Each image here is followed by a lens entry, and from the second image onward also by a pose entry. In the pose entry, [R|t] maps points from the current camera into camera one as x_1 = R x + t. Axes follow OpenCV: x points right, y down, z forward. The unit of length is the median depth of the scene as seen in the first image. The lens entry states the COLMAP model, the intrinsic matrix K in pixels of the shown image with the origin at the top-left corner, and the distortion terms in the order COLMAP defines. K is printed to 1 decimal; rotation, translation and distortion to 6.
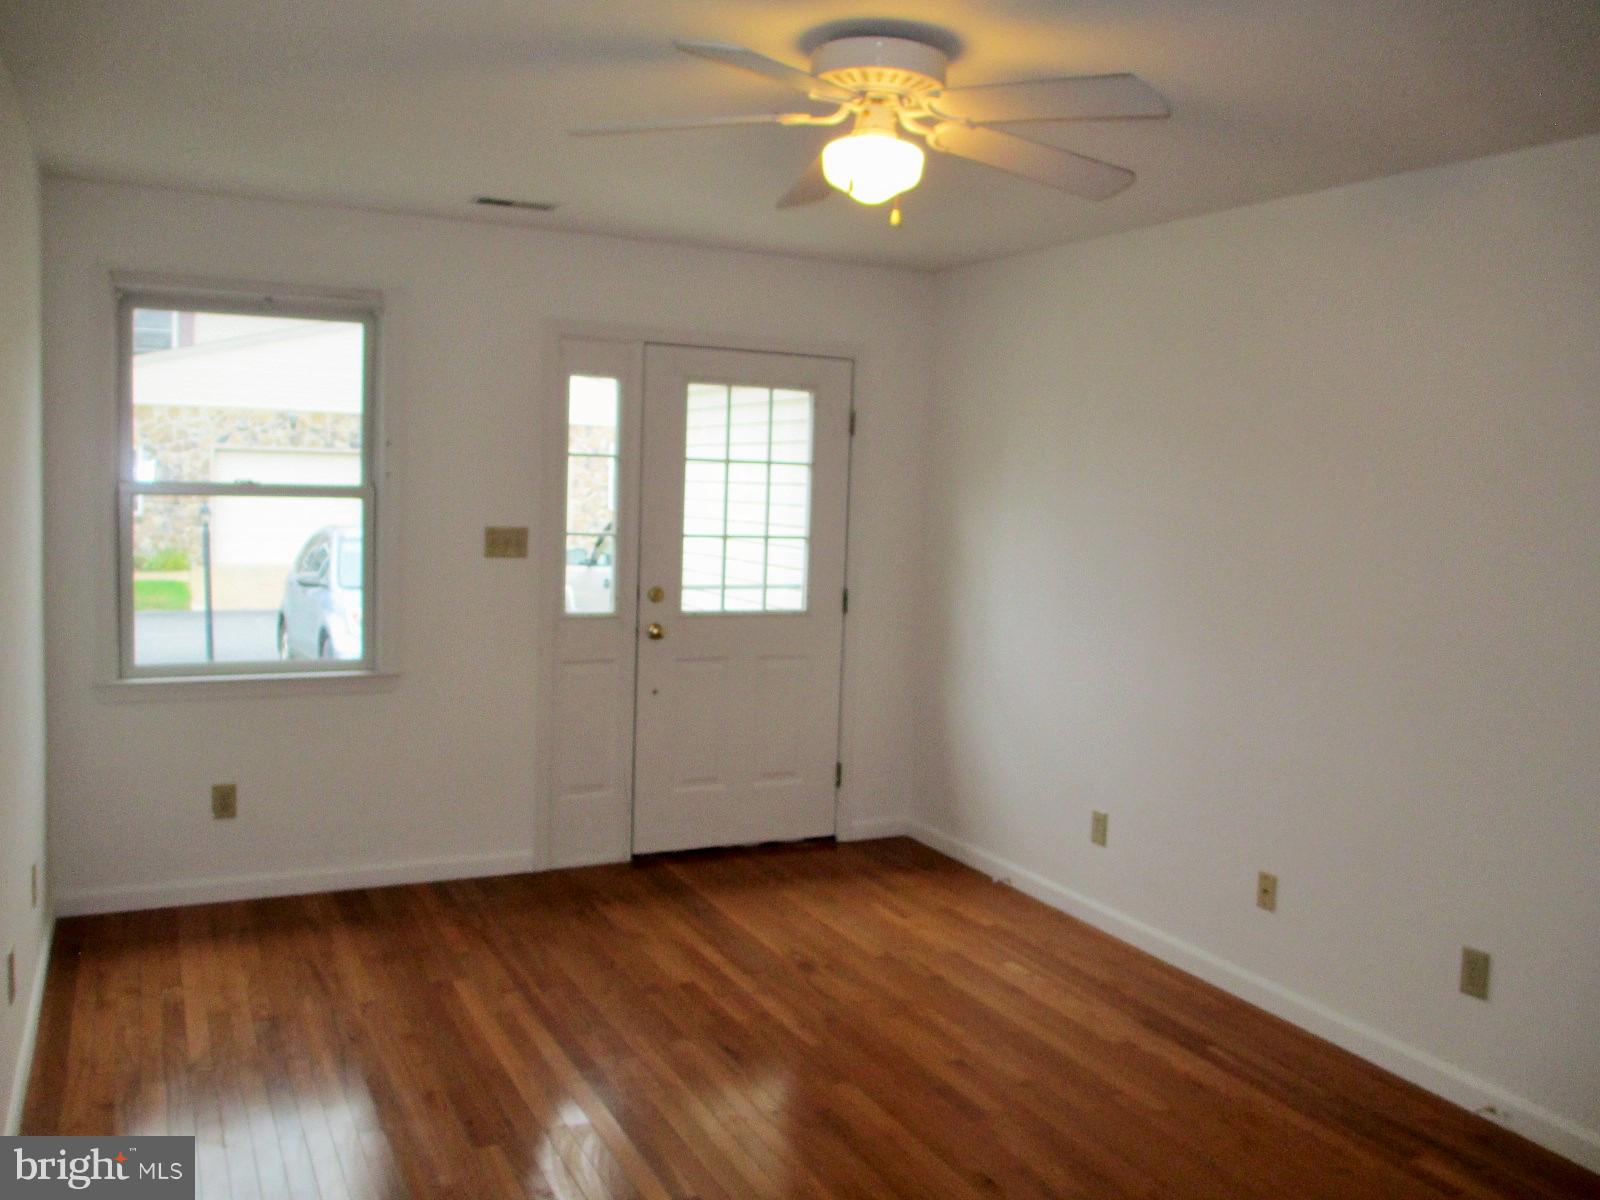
lens RADIAL K [[1388.9, 0, 800.0], [0, 1388.9, 600.0], [0, 0, 1]] dist [-0.008603, 0.003423]
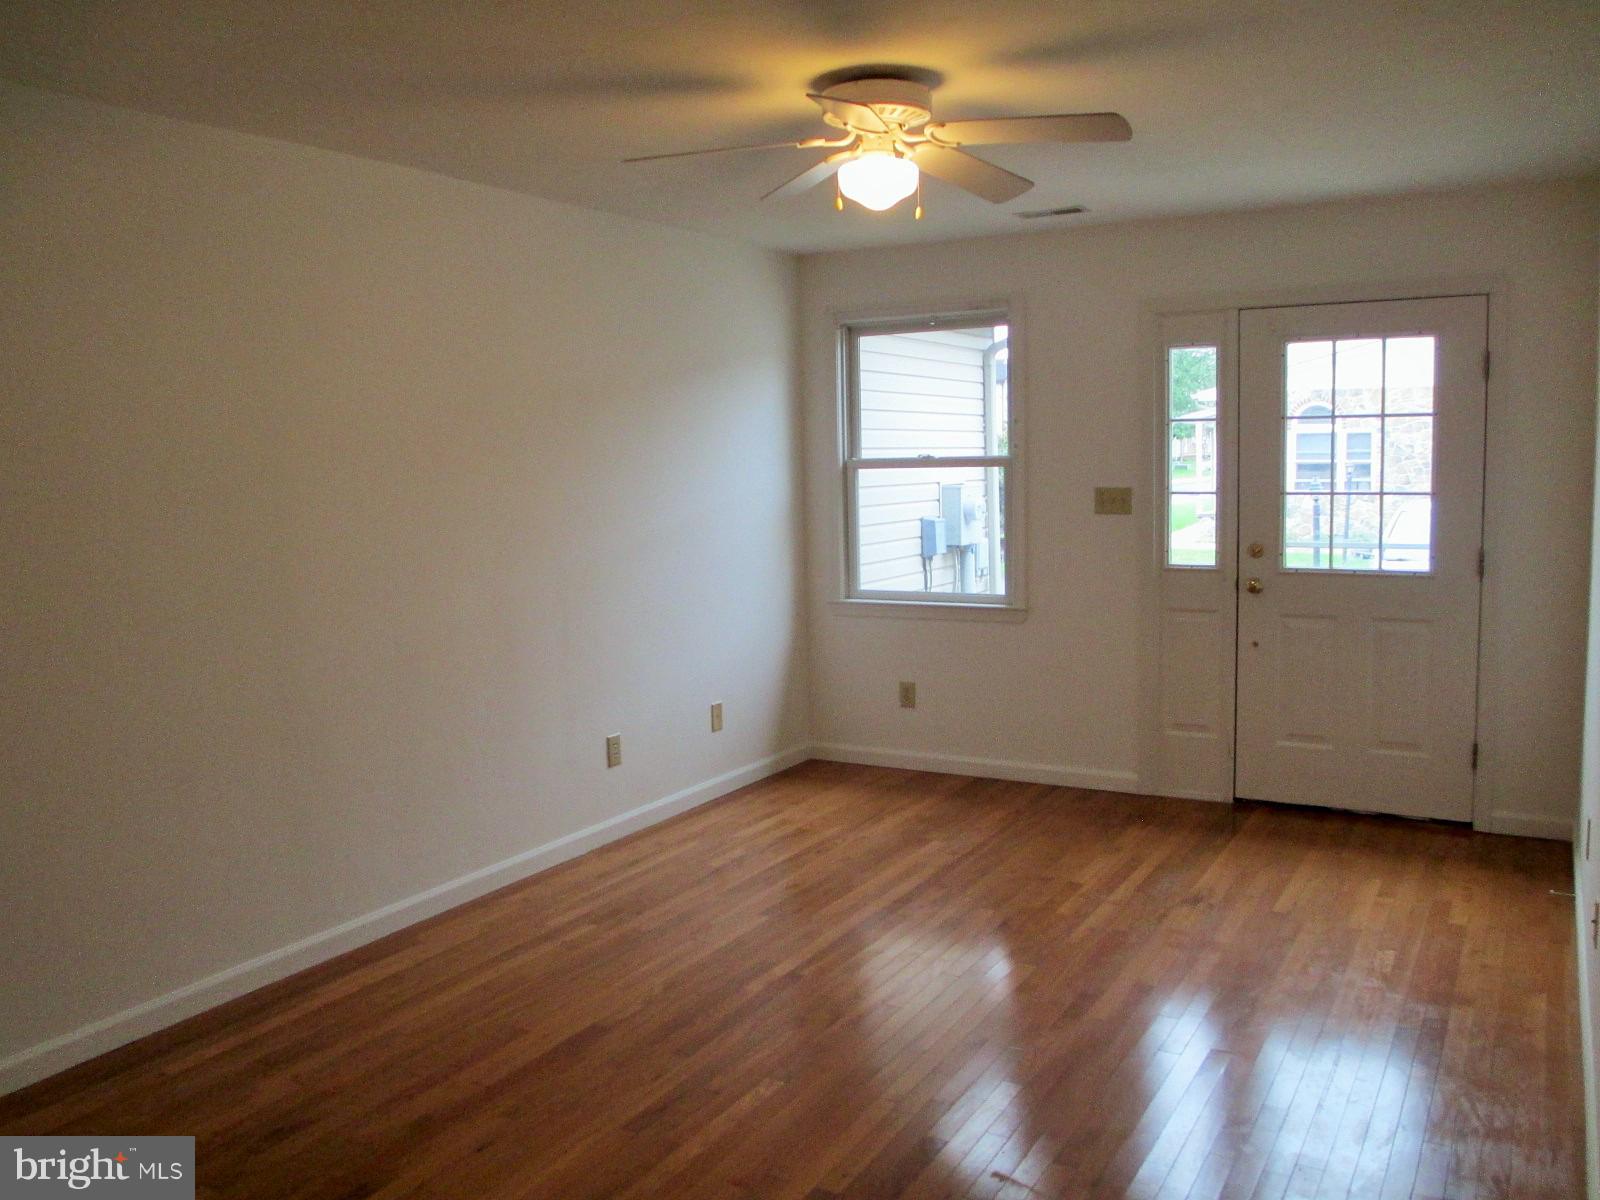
lens RADIAL K [[1347.8, 0, 800.0], [0, 1347.8, 600.0], [0, 0, 1]] dist [0.120552, -0.199489]
pose [[0.579705, 0.046348, -0.813507, 0.544654], [-0.039914, 0.998798, 0.028462, 0.018329], [0.813848, 0.015971, 0.580858, 0.134047]]
